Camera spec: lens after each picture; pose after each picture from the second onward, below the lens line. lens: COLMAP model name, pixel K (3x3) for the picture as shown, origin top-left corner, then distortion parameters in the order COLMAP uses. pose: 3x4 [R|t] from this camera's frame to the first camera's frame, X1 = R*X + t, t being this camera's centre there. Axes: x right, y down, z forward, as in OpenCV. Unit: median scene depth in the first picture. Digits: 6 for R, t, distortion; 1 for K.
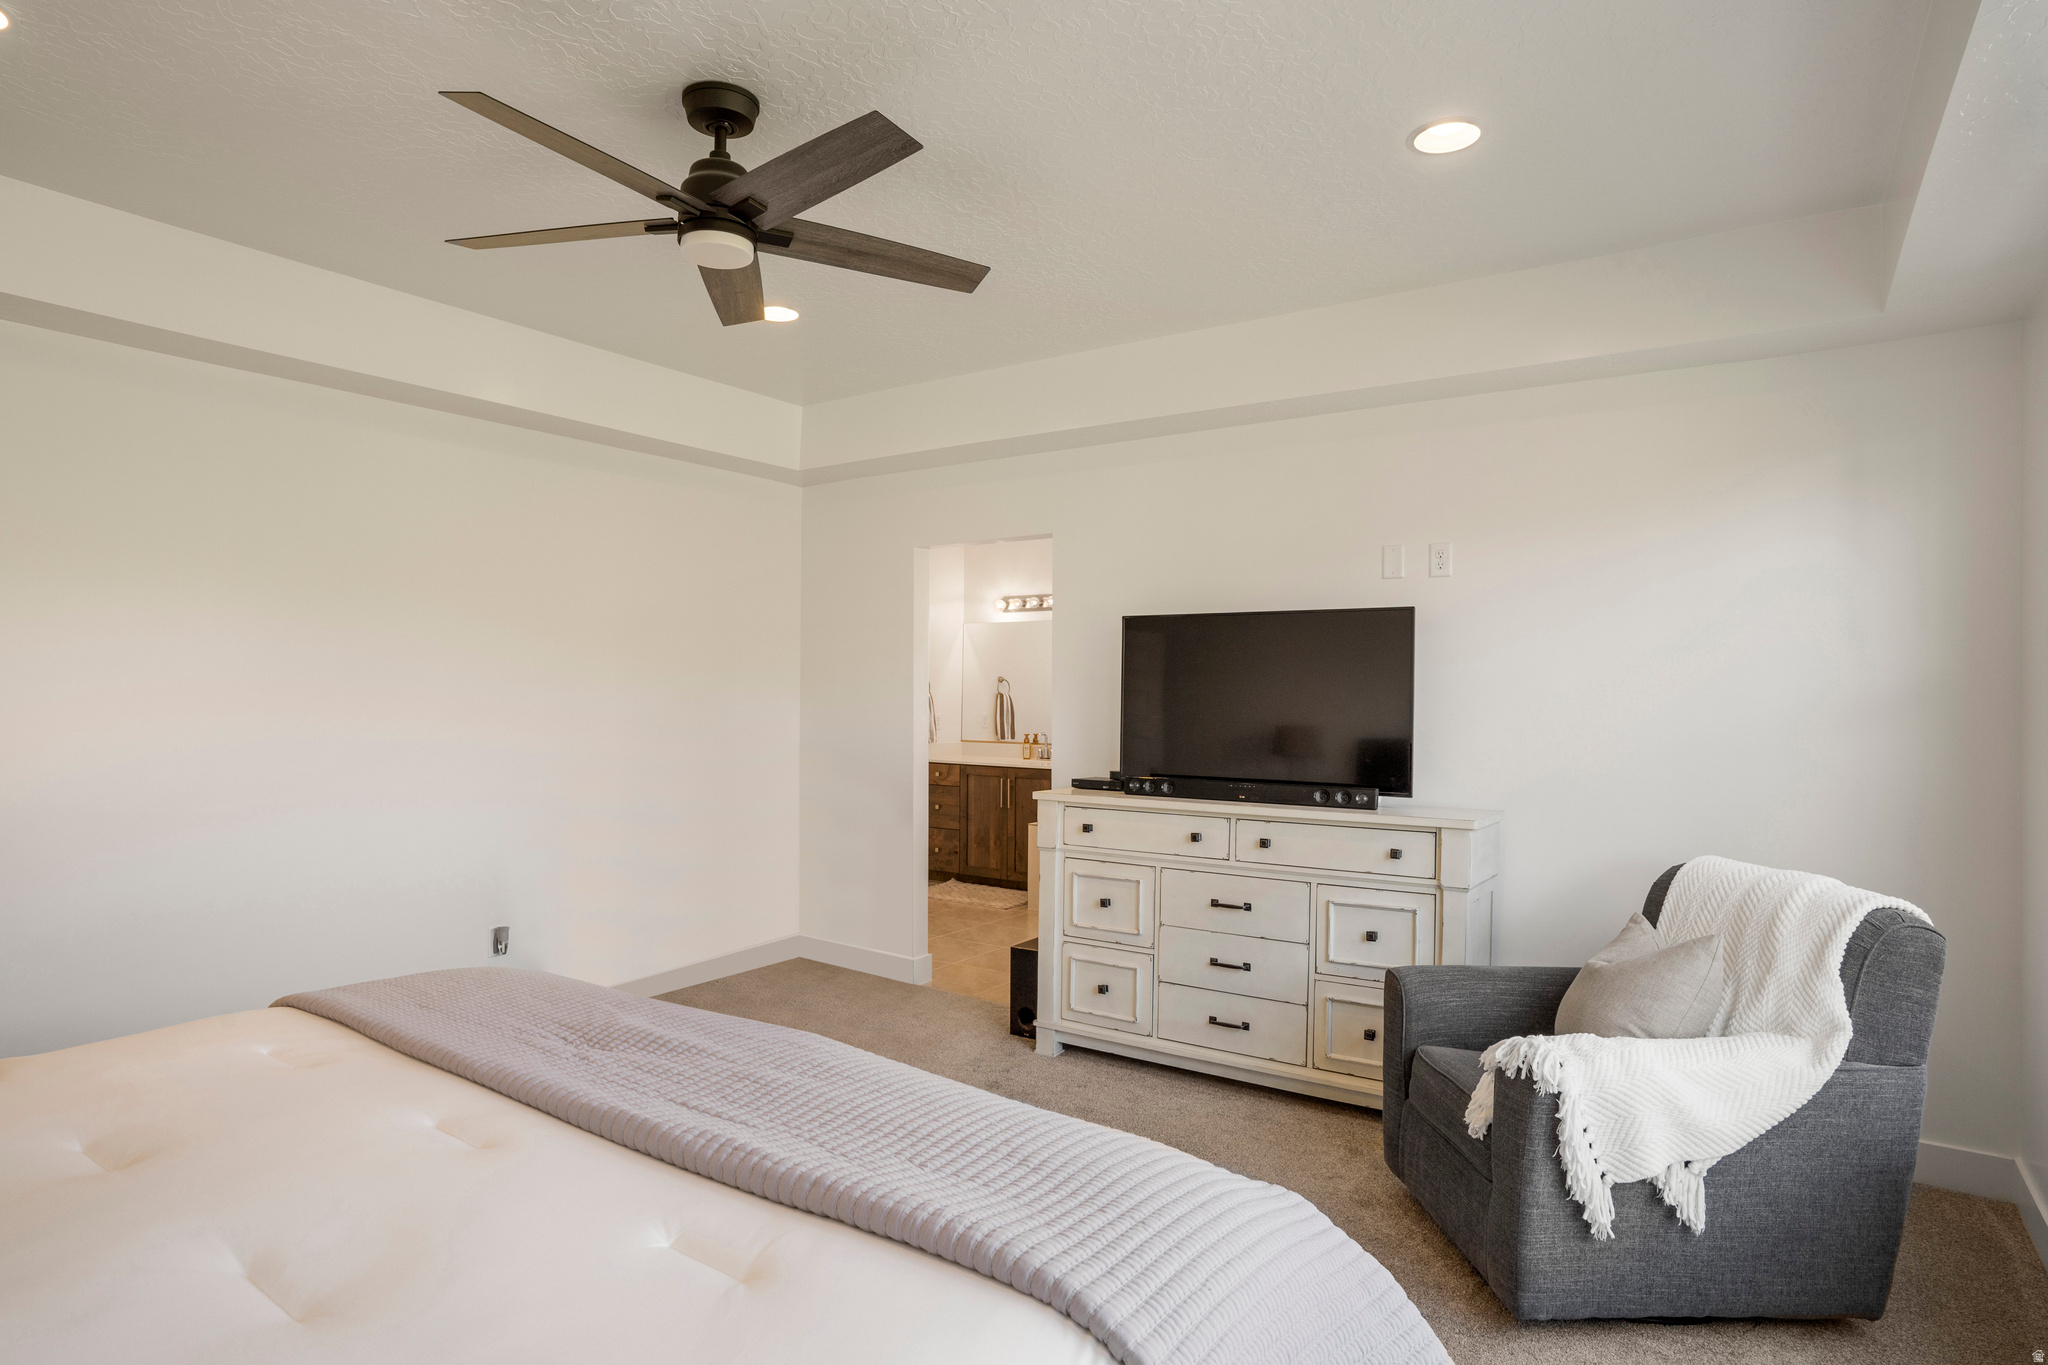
lens RADIAL K [[1123.0, 0, 979.8], [0, 1123.0, 686.4], [0, 0, 1]] dist [-0.067099, 0.056275]
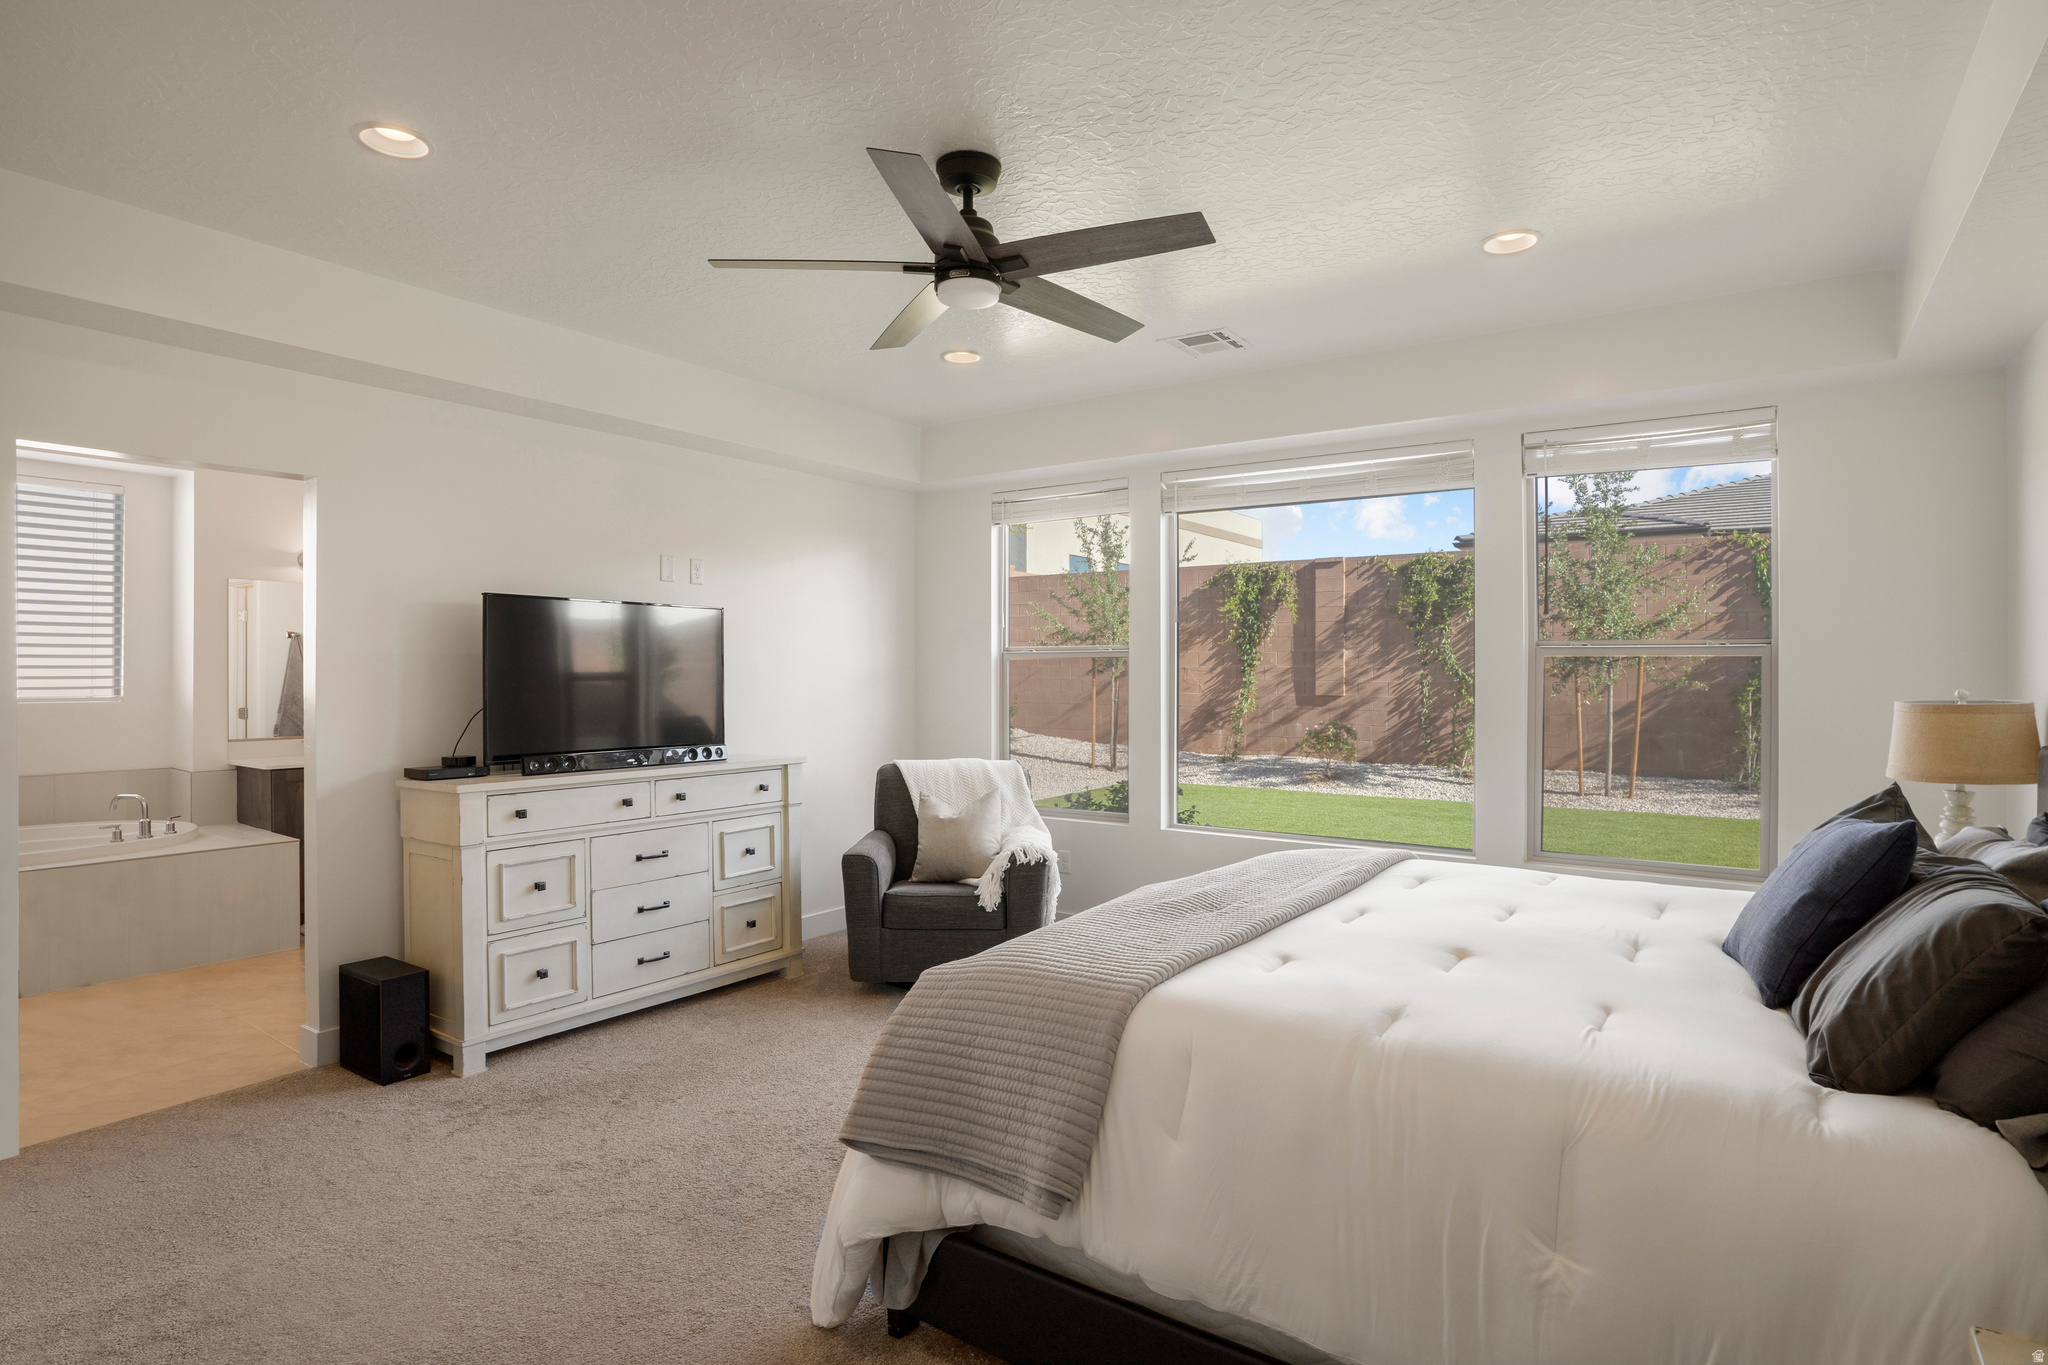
lens RADIAL K [[1054.2, 0, 1031.2], [0, 1054.2, 675.0], [0, 0, 1]] dist [-0.075120, 0.044388]
pose [[0.005818, -0.008722, 0.999945, -0.417134], [-0.005155, 0.999948, 0.008752, -0.001305], [-0.999970, -0.005206, 0.005773, 0.296218]]
